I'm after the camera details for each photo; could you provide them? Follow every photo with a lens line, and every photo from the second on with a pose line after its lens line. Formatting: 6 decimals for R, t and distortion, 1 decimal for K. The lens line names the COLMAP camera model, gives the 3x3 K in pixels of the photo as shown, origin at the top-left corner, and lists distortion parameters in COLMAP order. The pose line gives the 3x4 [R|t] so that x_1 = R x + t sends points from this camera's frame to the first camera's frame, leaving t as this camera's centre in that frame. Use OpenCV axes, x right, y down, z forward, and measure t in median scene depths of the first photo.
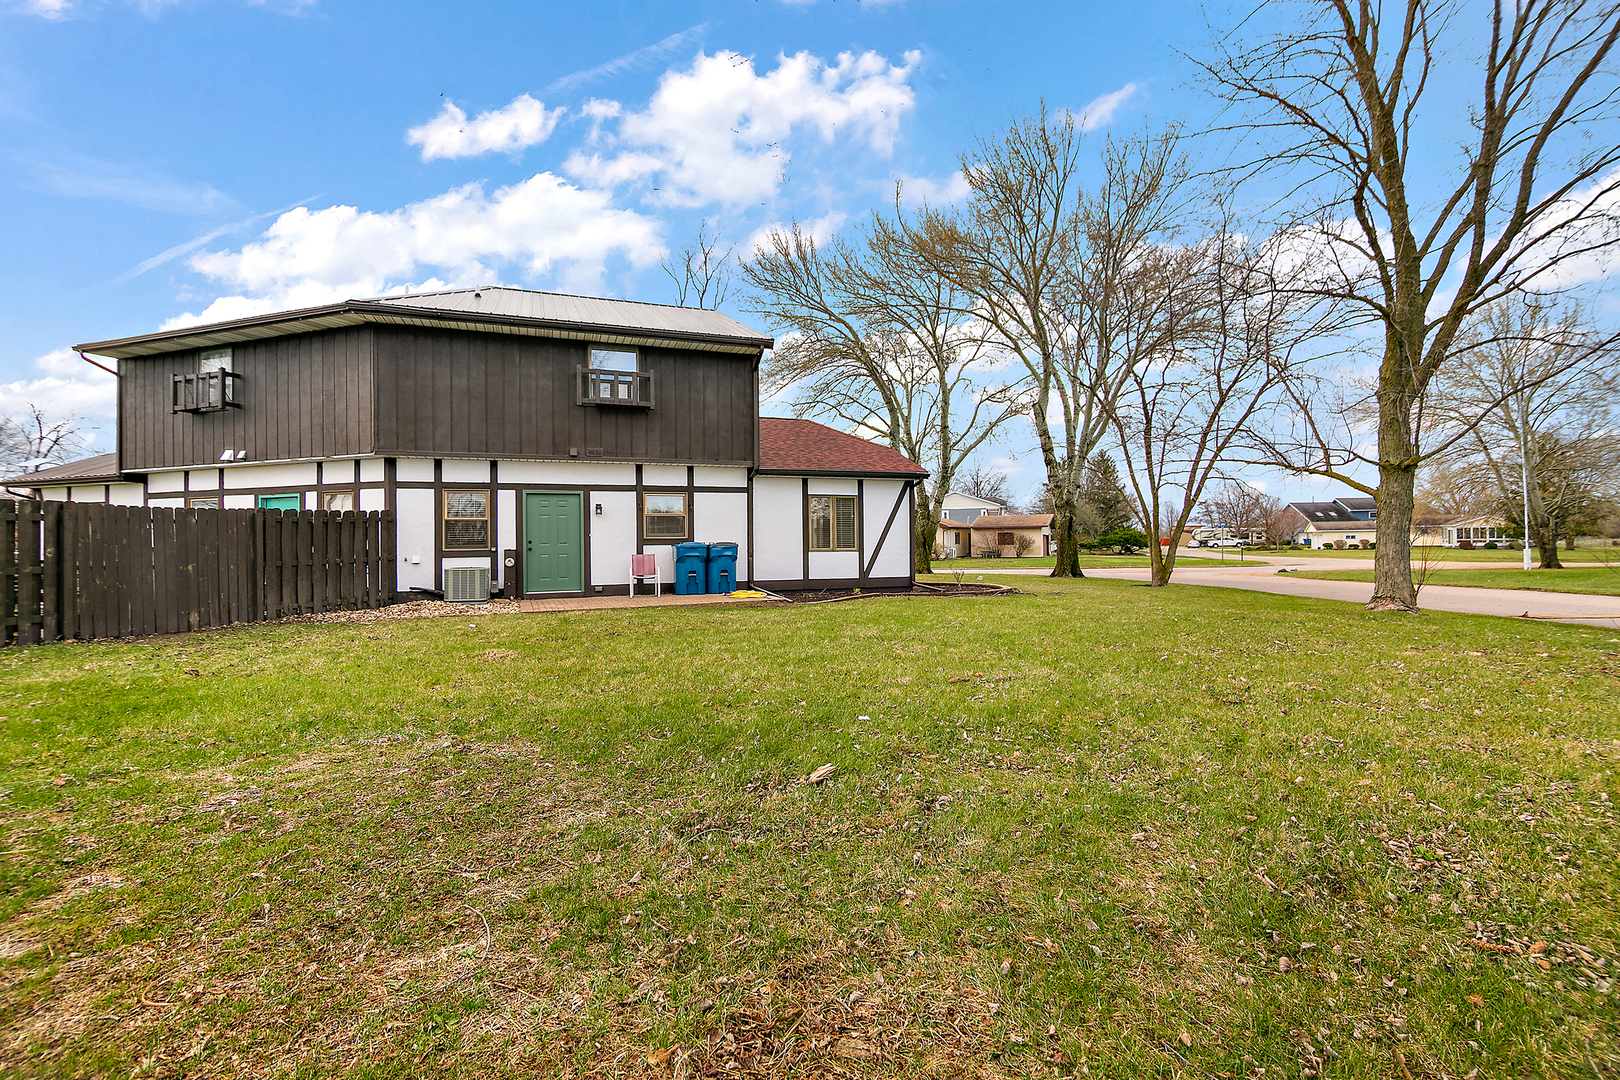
lens RADIAL K [[764.8, 0, 810.0], [0, 764.8, 540.0], [0, 0, 1]] dist [0.001573, 0.000041]
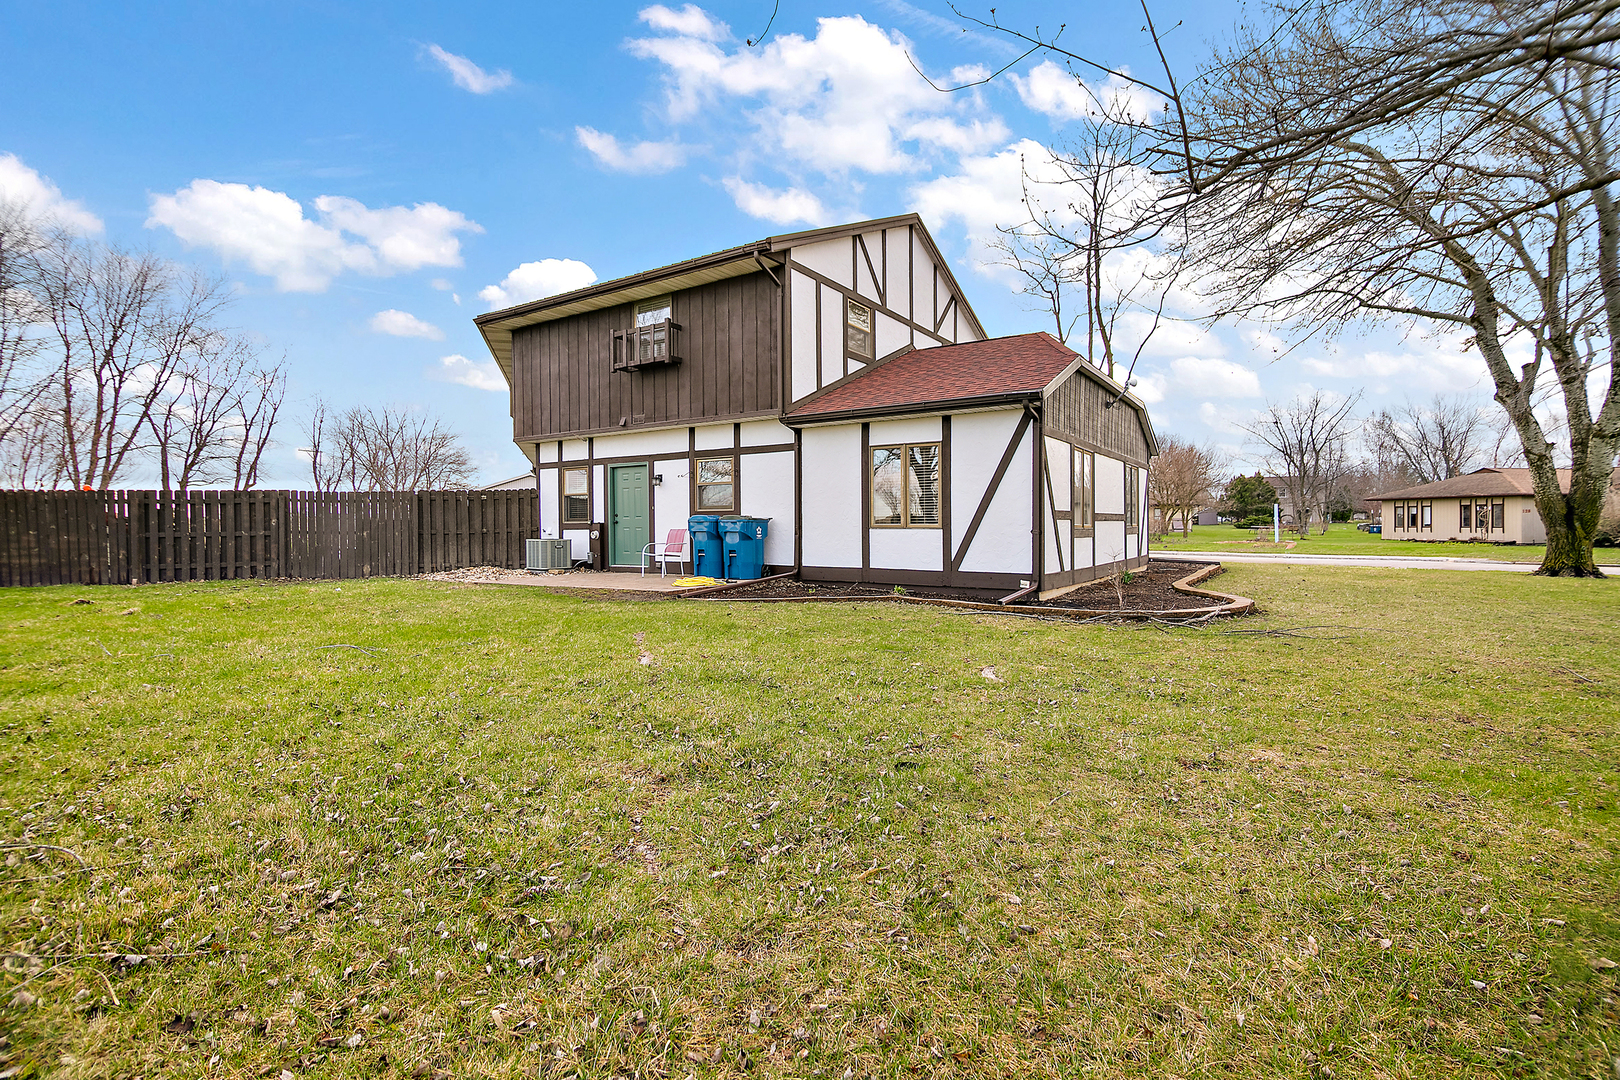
lens RADIAL K [[764.8, 0, 810.0], [0, 764.8, 540.0], [0, 0, 1]] dist [0.001573, 0.000041]
pose [[0.561694, 0.025163, -0.826963, 0.582534], [0.004444, 0.999431, 0.033430, 0.002443], [0.827333, -0.022452, 0.561262, 0.608127]]
